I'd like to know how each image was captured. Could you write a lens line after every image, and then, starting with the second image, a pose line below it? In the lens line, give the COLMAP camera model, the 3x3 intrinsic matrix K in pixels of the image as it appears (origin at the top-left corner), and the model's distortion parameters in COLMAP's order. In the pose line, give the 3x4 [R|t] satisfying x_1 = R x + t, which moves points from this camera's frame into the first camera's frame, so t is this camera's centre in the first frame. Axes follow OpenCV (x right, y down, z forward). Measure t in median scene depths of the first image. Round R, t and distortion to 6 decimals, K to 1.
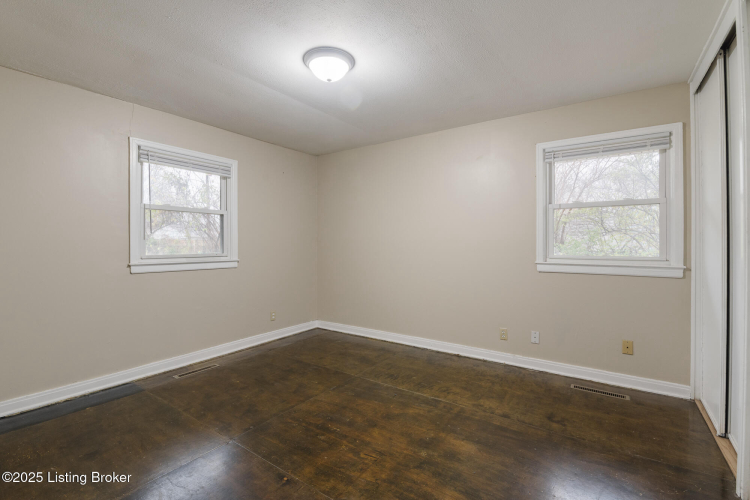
lens RADIAL K [[346.1, 0, 370.5], [0, 346.1, 246.9], [0, 0, 1]] dist [0.000919, -0.000915]
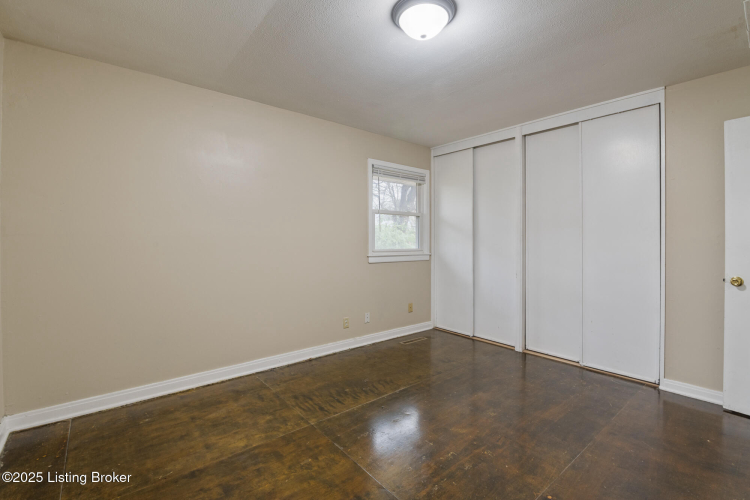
lens RADIAL K [[346.1, 0, 370.5], [0, 346.1, 246.9], [0, 0, 1]] dist [0.000919, -0.000915]
pose [[0.244428, -0.018670, 0.969488, -0.785021], [0.009935, 0.999810, 0.016749, -0.008278], [-0.969617, 0.005538, 0.244567, 0.783365]]
